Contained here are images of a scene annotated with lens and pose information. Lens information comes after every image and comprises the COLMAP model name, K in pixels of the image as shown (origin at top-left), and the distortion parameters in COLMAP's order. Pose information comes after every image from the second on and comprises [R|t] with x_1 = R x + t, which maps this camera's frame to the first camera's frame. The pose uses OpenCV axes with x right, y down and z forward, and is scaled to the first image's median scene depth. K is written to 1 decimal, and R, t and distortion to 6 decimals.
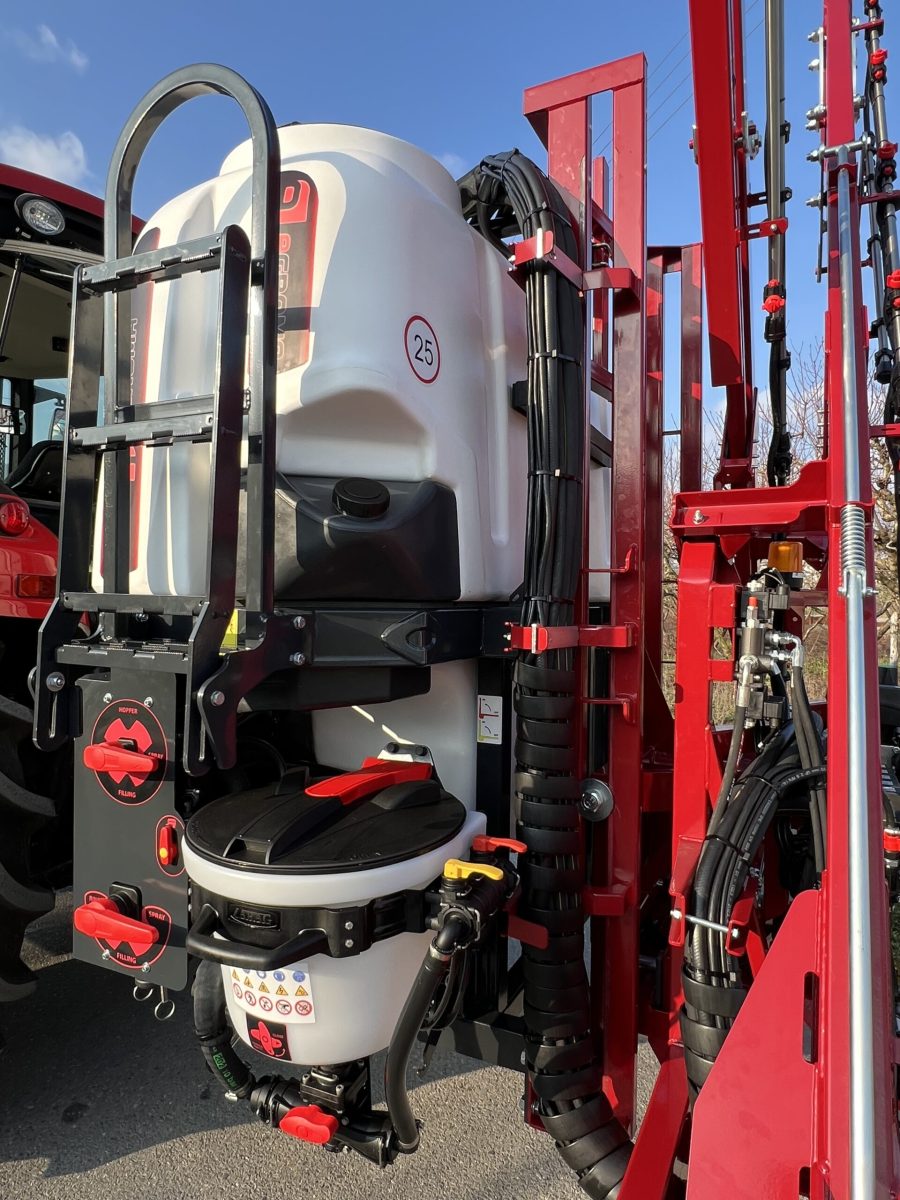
lens RADIAL K [[750.5, 0, 441.5], [0, 750.5, 596.0], [0, 0, 1]] dist [-0.002347, -0.003201]
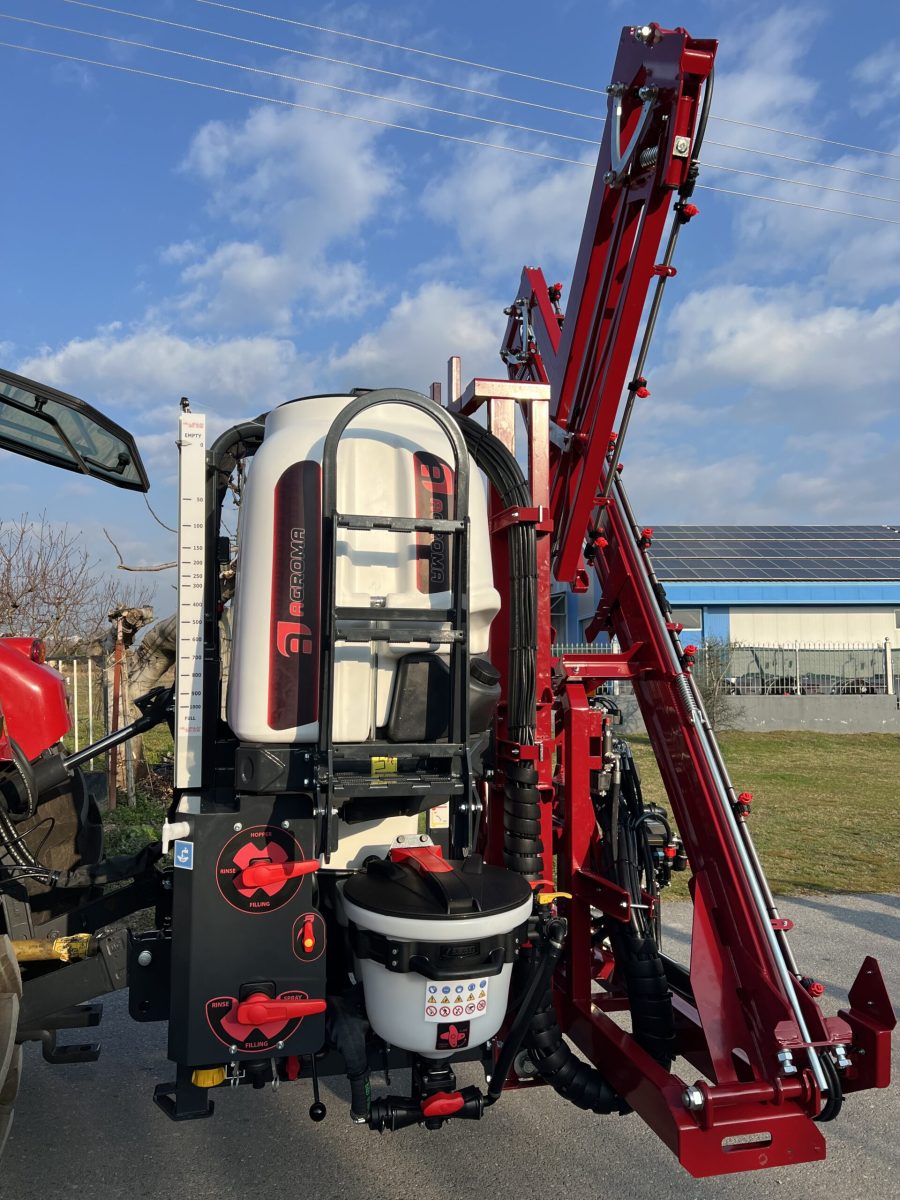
lens RADIAL K [[912.4, 0, 444.9], [0, 912.4, 600.2], [0, 0, 1]] dist [0.043117, -0.043506]
pose [[0.769379, 0.034651, 0.637852, -1.271681], [0.002265, 0.998373, -0.056968, -0.157116], [-0.638789, 0.045275, 0.768049, -0.392509]]
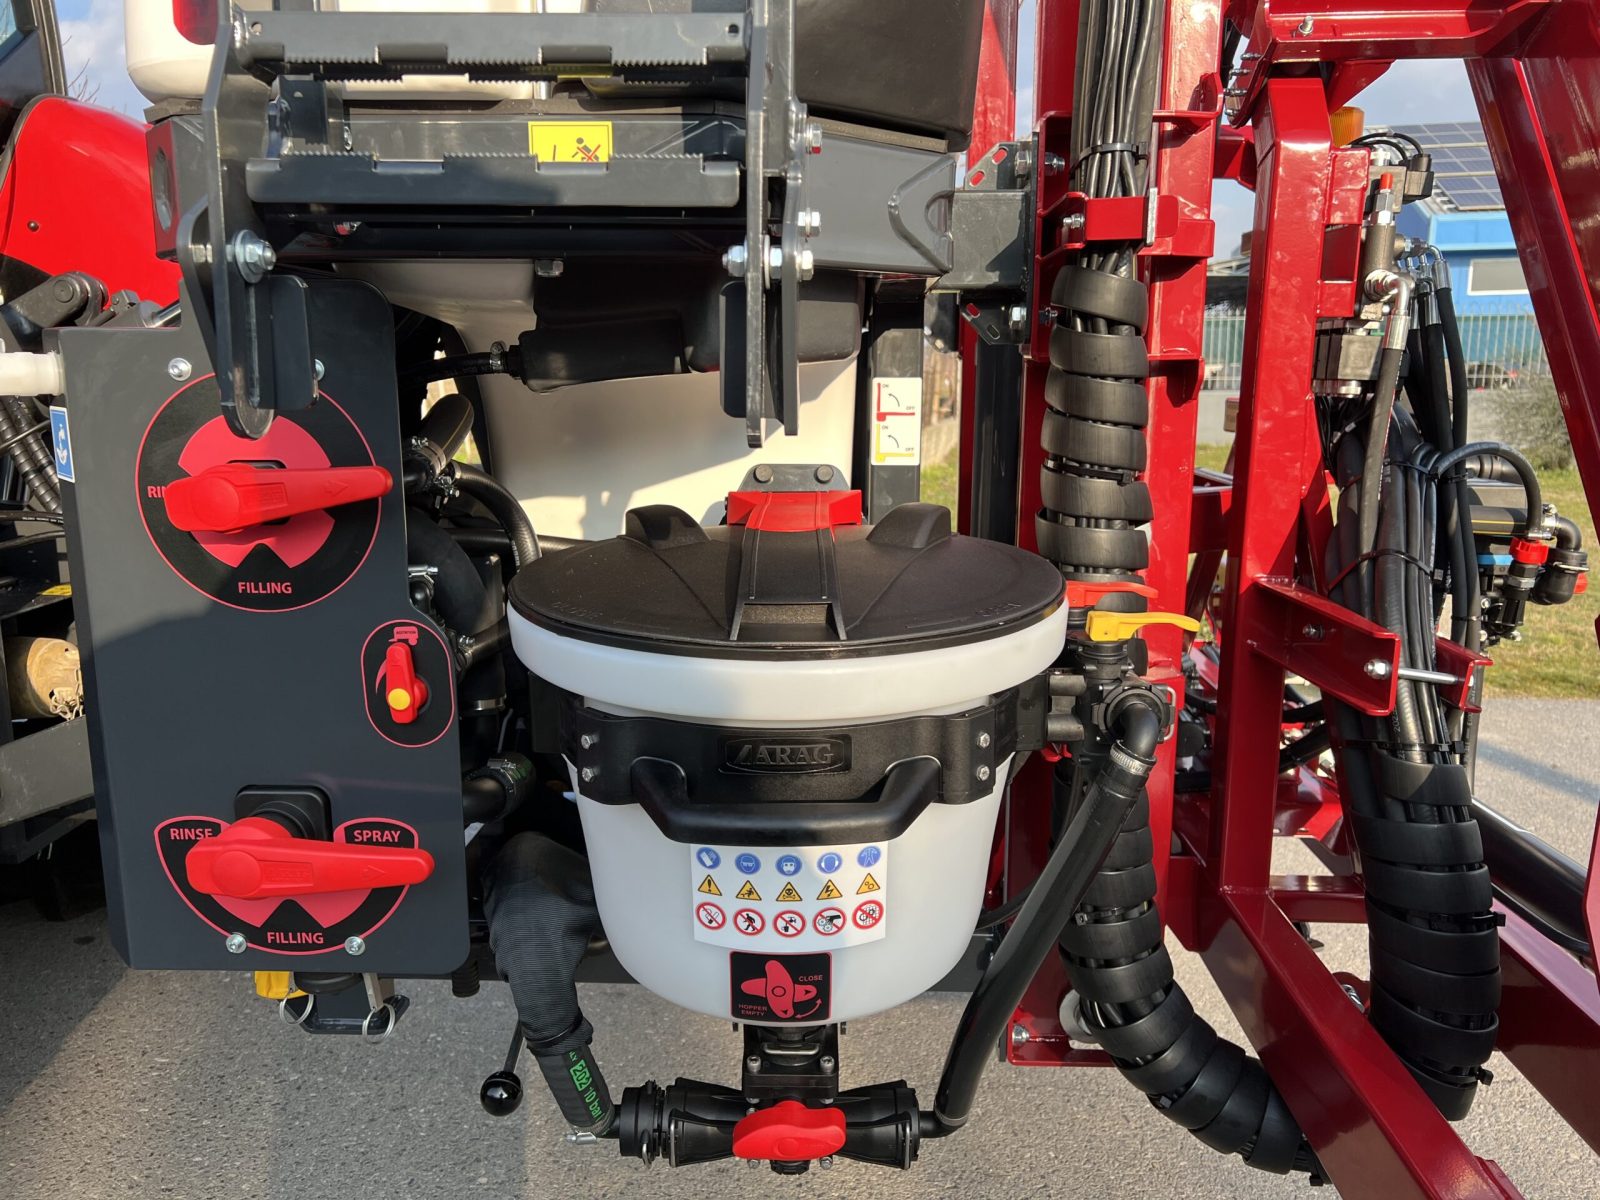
lens RADIAL K [[1216.5, 0, 794.9], [0, 1216.5, 598.2], [0, 0, 1]] dist [0.043117, -0.043506]
pose [[0.914888, -0.086527, 0.394327, -0.461408], [0.007625, 0.980290, 0.197415, 0.145156], [-0.403636, -0.177606, 0.897515, 0.260332]]
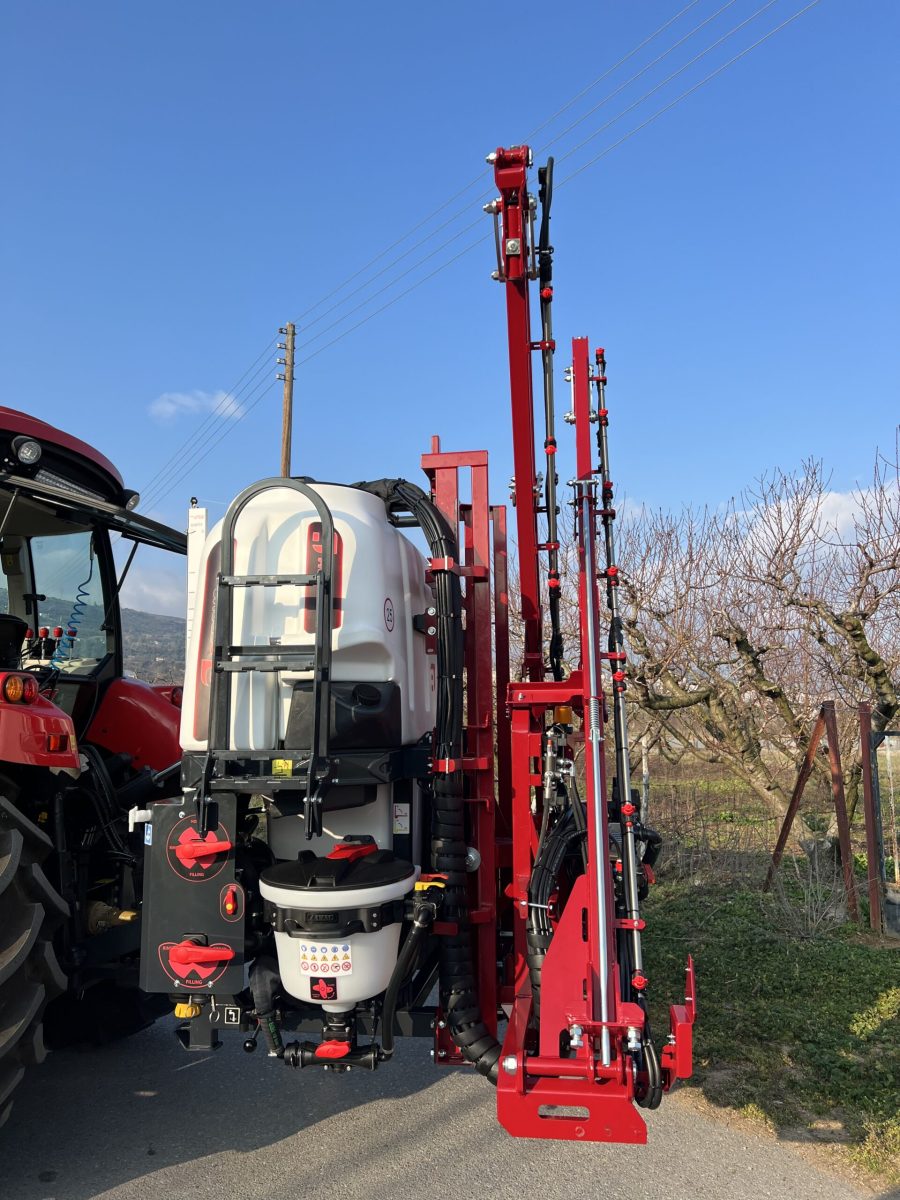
lens RADIAL K [[912.4, 0, 442.8], [0, 912.4, 600.2], [0, 0, 1]] dist [0.043117, -0.043506]
pose [[0.951745, 0.020614, 0.306197, -0.585696], [0.018955, 0.991888, -0.125694, -0.067404], [-0.306304, 0.125432, 0.943634, -1.199847]]
